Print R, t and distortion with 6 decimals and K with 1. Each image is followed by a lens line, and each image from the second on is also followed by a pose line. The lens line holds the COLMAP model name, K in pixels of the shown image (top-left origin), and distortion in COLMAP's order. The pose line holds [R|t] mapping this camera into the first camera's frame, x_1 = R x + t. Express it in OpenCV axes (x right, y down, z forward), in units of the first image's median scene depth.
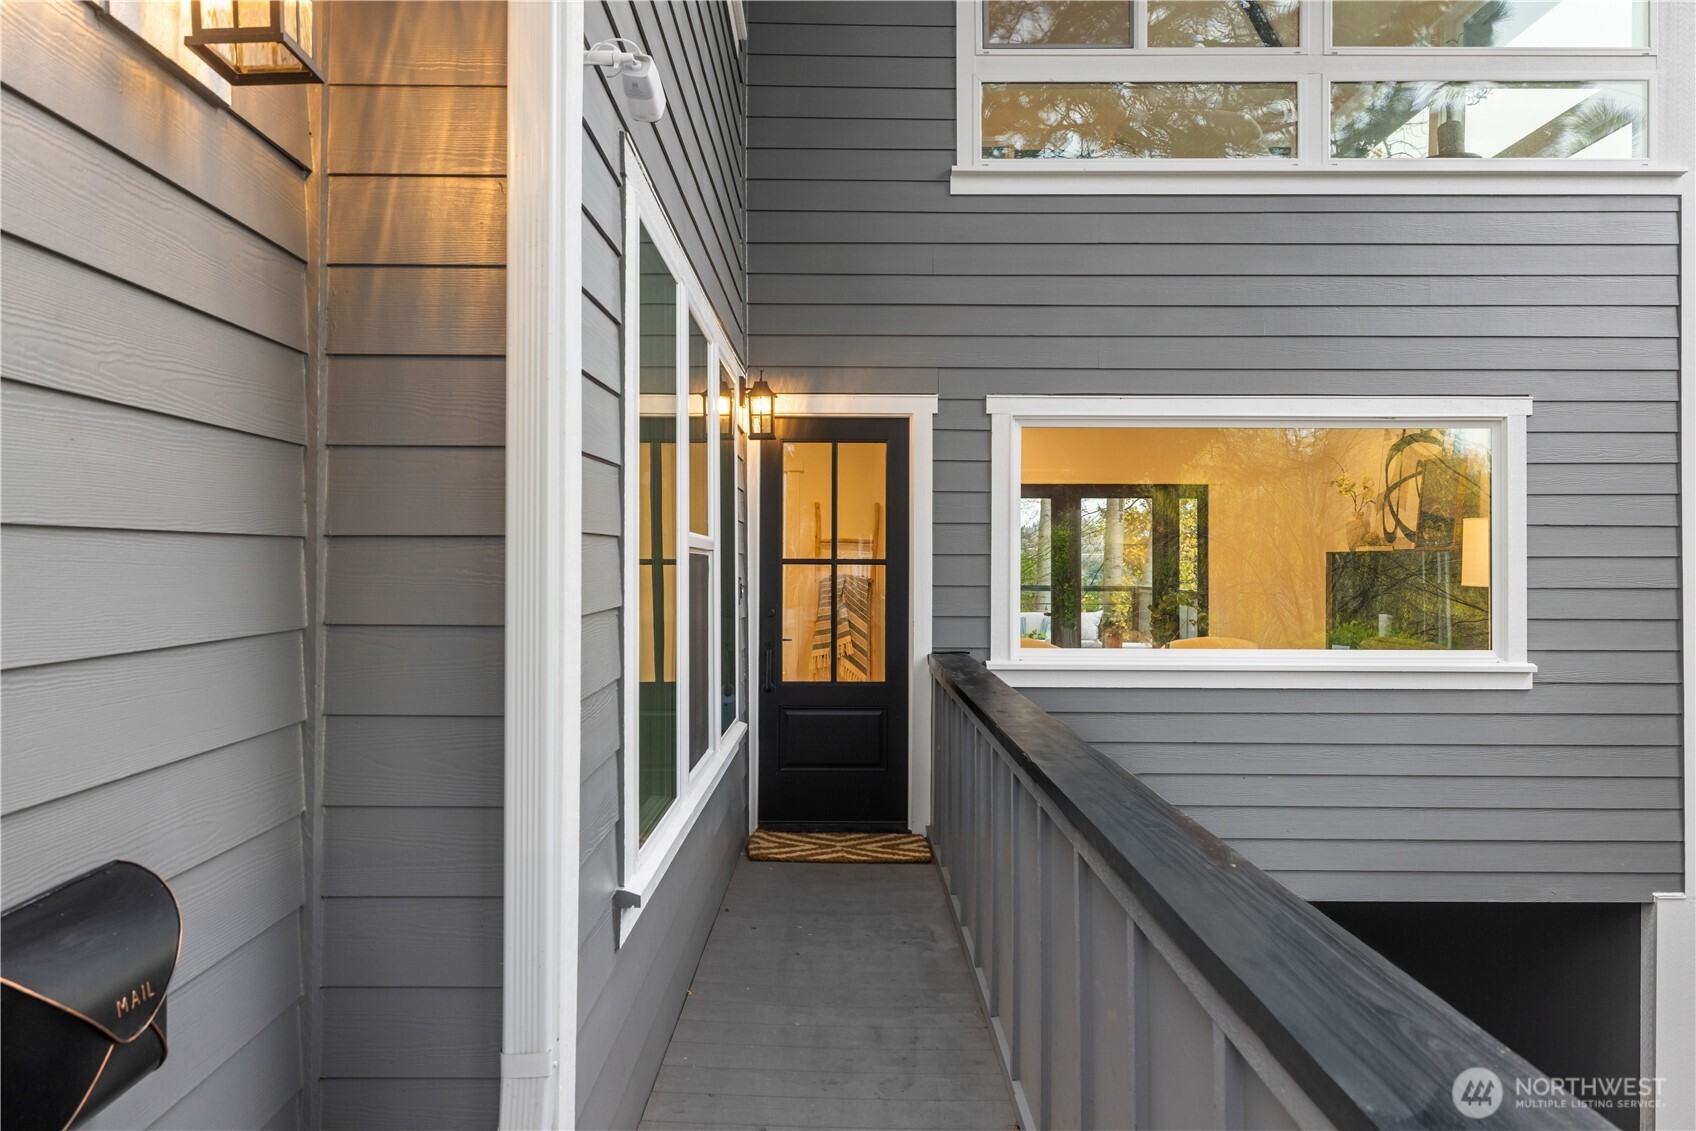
lens RADIAL K [[1175.2, 0, 841.8], [0, 1175.2, 566.7], [0, 0, 1]] dist [0.025596, 0.001673]
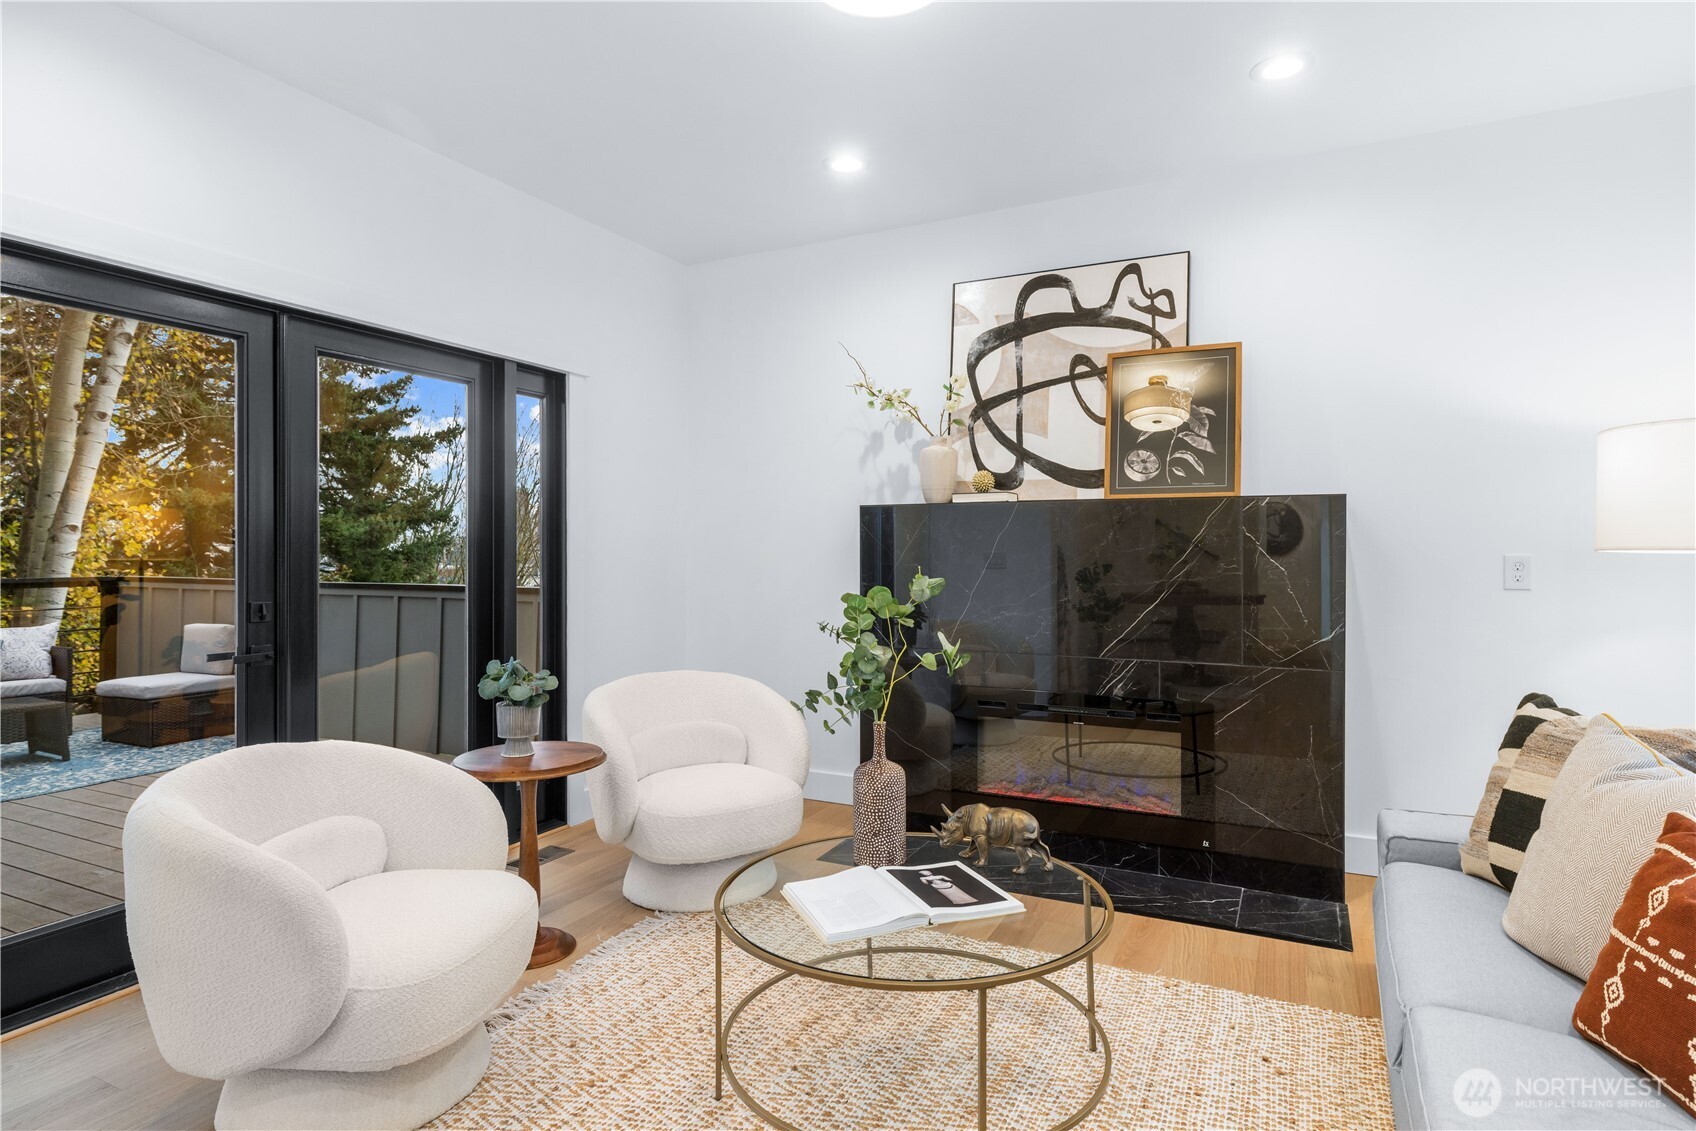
lens RADIAL K [[916.2, 0, 849.6], [0, 916.2, 561.8], [0, 0, 1]] dist [-0.000235, -0.000034]
pose [[0.453149, -0.004666, 0.891422, 0.004525], [0.003228, 0.999988, 0.003594, 0.008640], [-0.891429, 0.001249, 0.453159, 0.496155]]
